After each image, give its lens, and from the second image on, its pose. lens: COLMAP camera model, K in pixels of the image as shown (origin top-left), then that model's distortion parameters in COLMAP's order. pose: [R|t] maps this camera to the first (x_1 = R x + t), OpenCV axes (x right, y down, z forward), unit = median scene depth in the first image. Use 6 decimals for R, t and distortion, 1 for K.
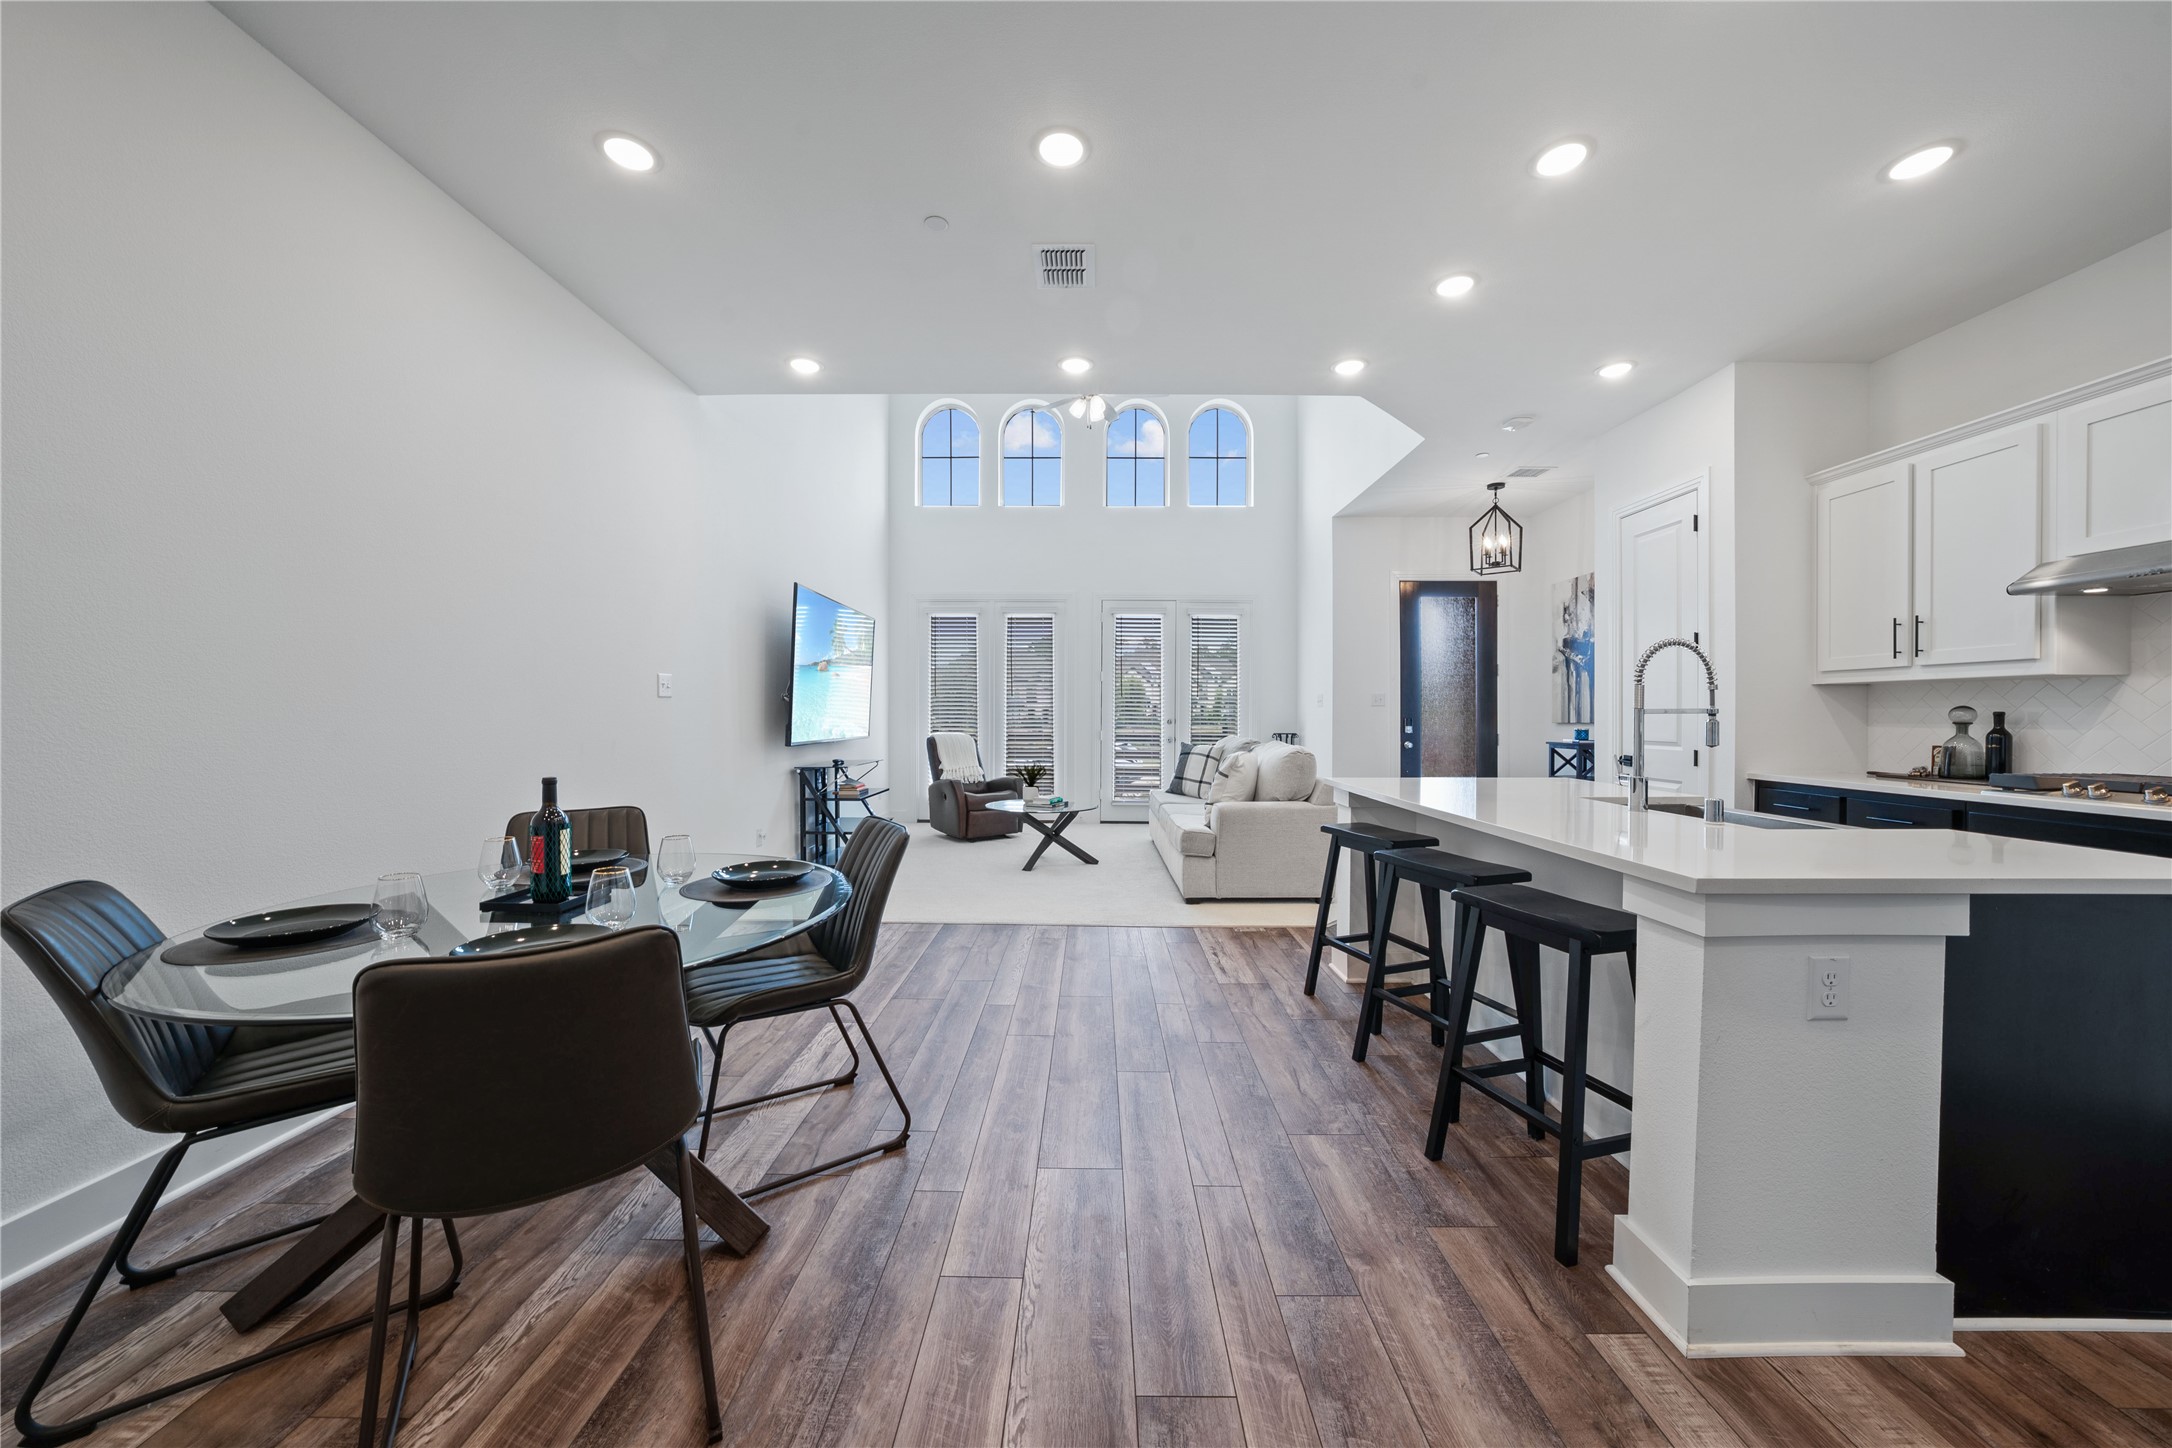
lens RADIAL K [[757.7, 0, 1089.5], [0, 757.7, 718.7], [0, 0, 1]] dist [-0.027413, 0.005556]
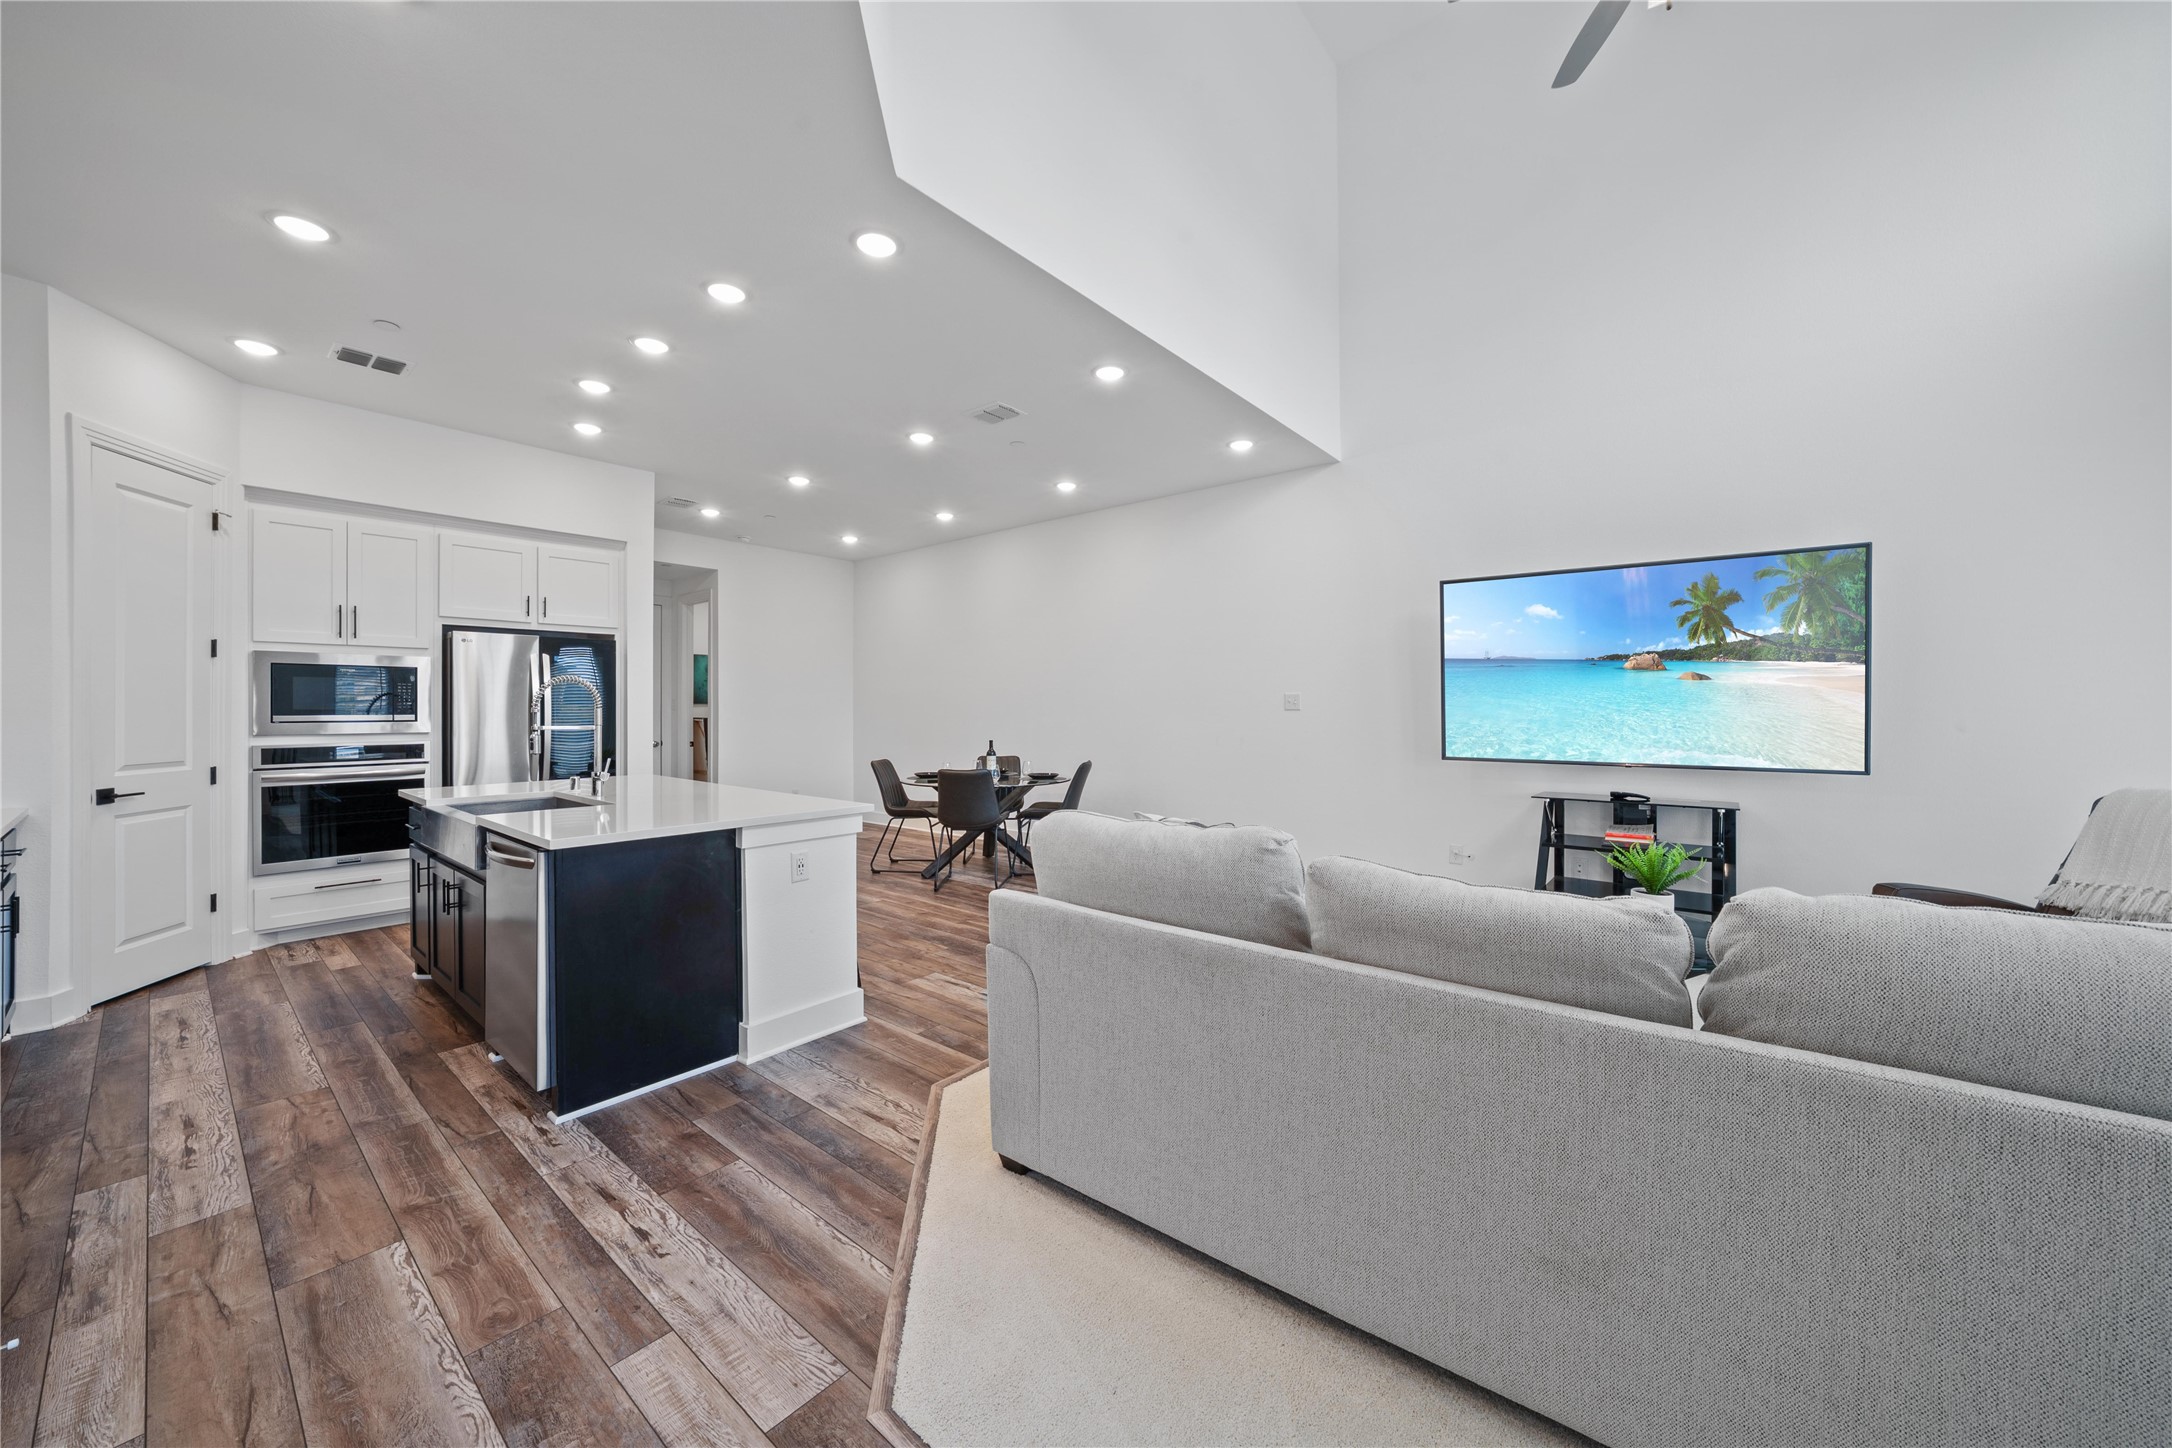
lens RADIAL K [[795.3, 0, 1086.1], [0, 795.3, 708.0], [0, 0, 1]] dist [-0.014961, 0.003695]
pose [[-0.634458, -0.002141, -0.772955, 0.766369], [-0.006565, 0.999975, 0.002620, -0.034238], [0.772930, 0.006737, -0.634456, 1.570850]]
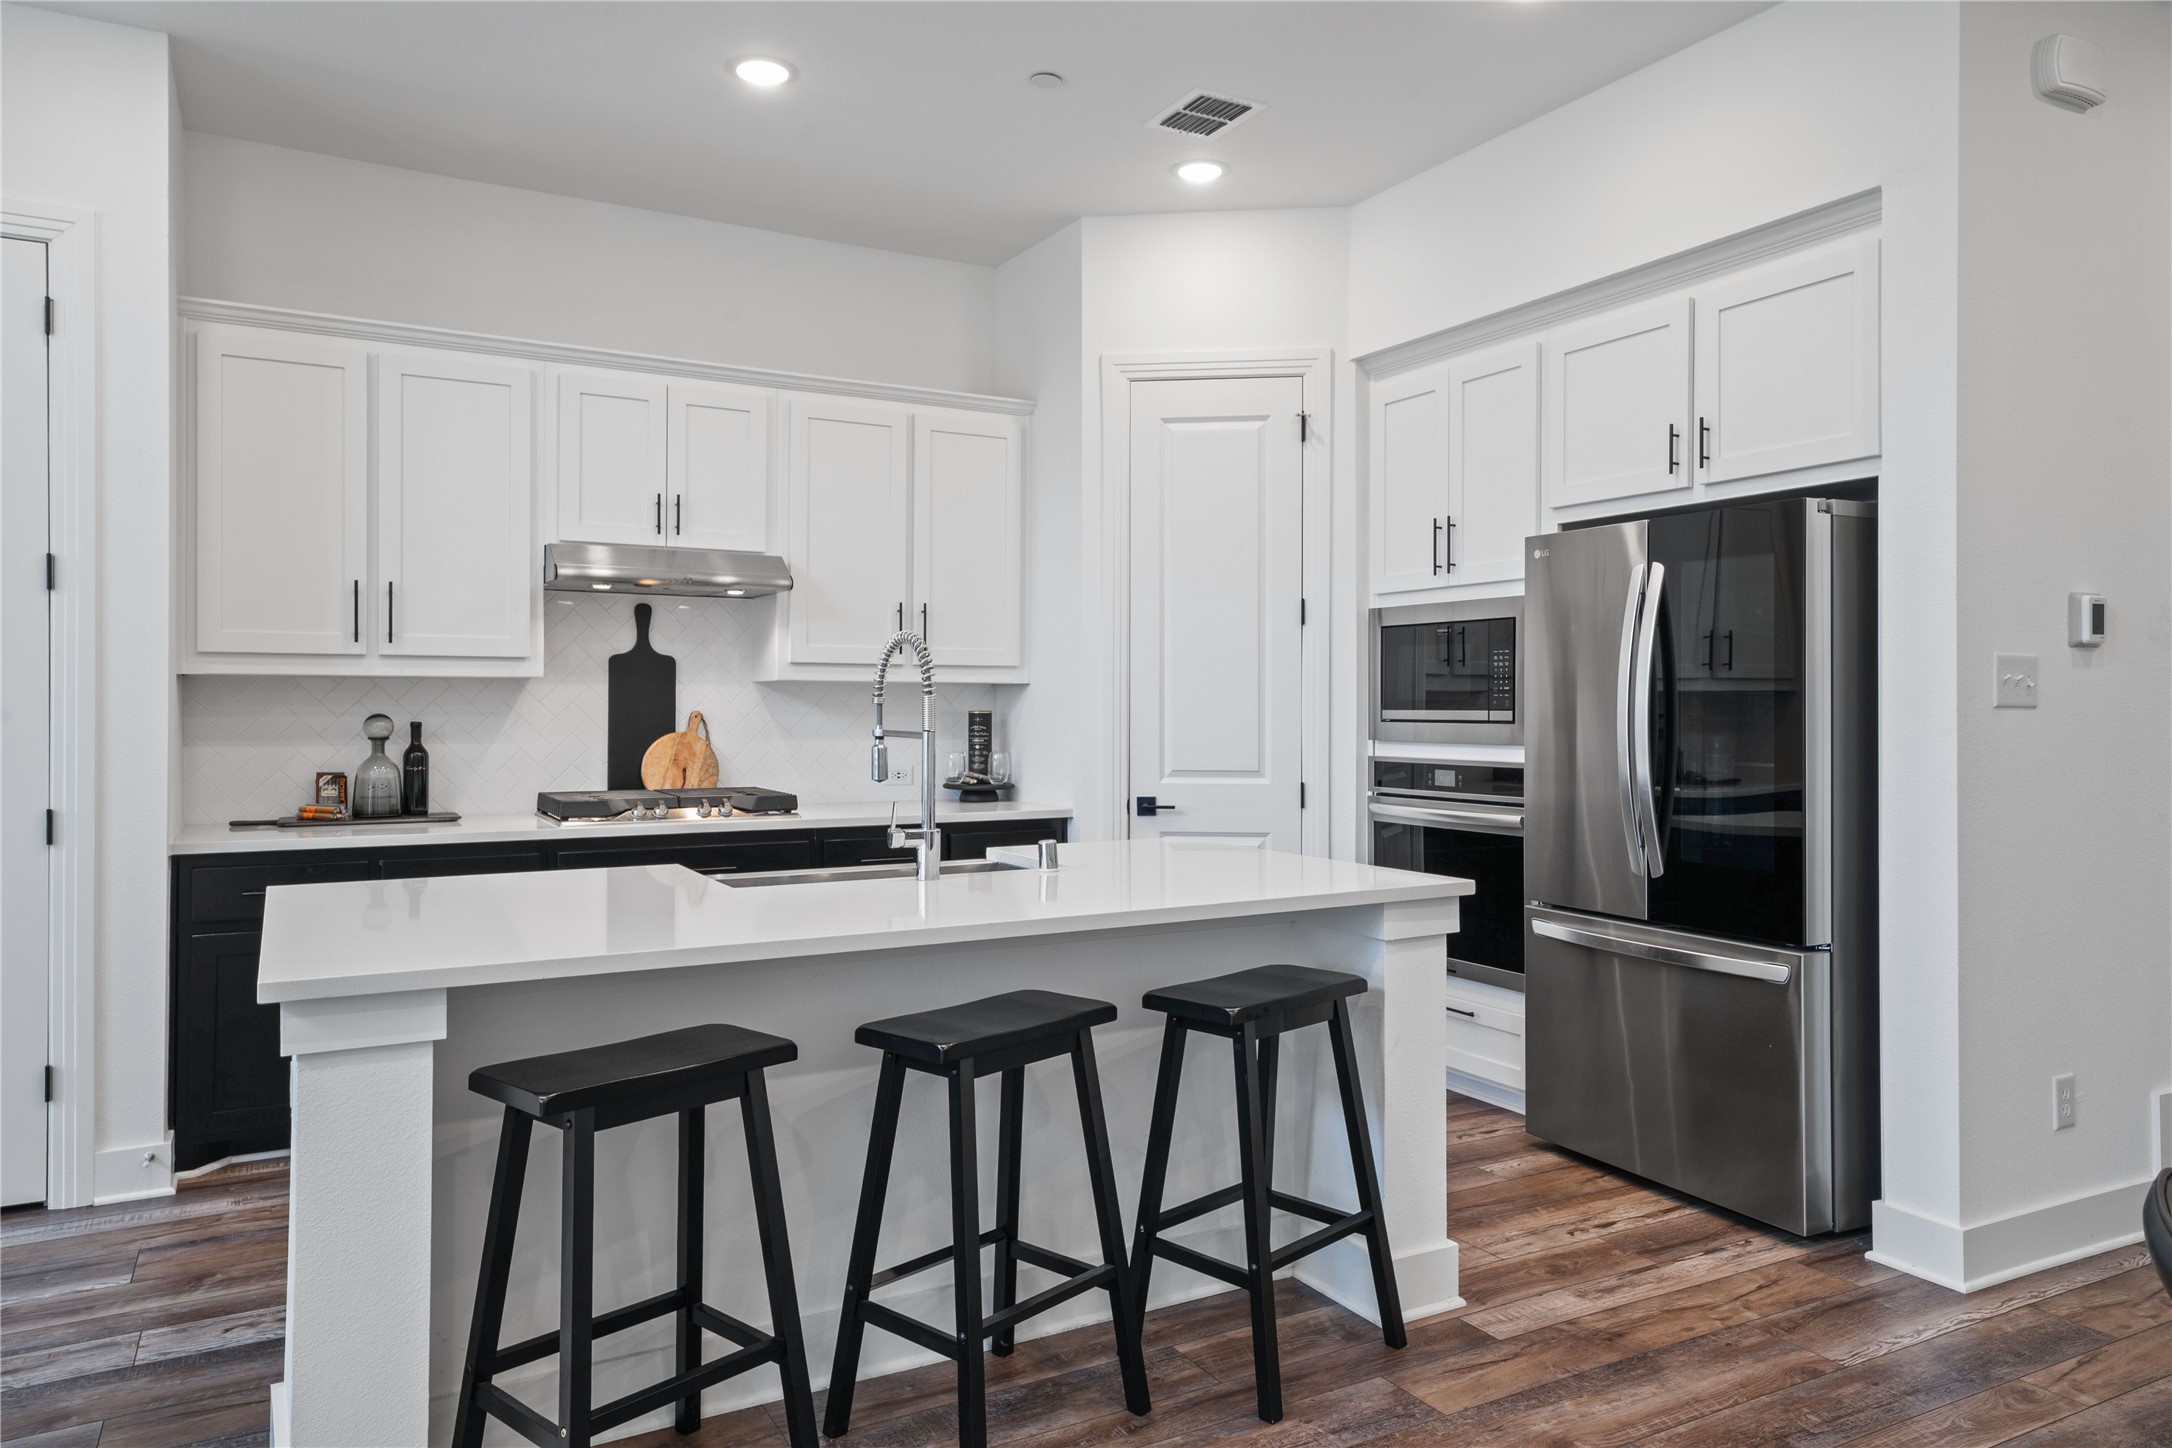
lens RADIAL K [[1424.8, 0, 1085.1], [0, 1424.8, 708.1], [0, 0, 1]] dist [0.027299, 0.002582]
pose [[-0.491720, -0.005413, 0.870737, -0.281333], [0.002802, 0.999966, 0.007799, -0.025902], [-0.870749, 0.006275, -0.491687, 0.883641]]
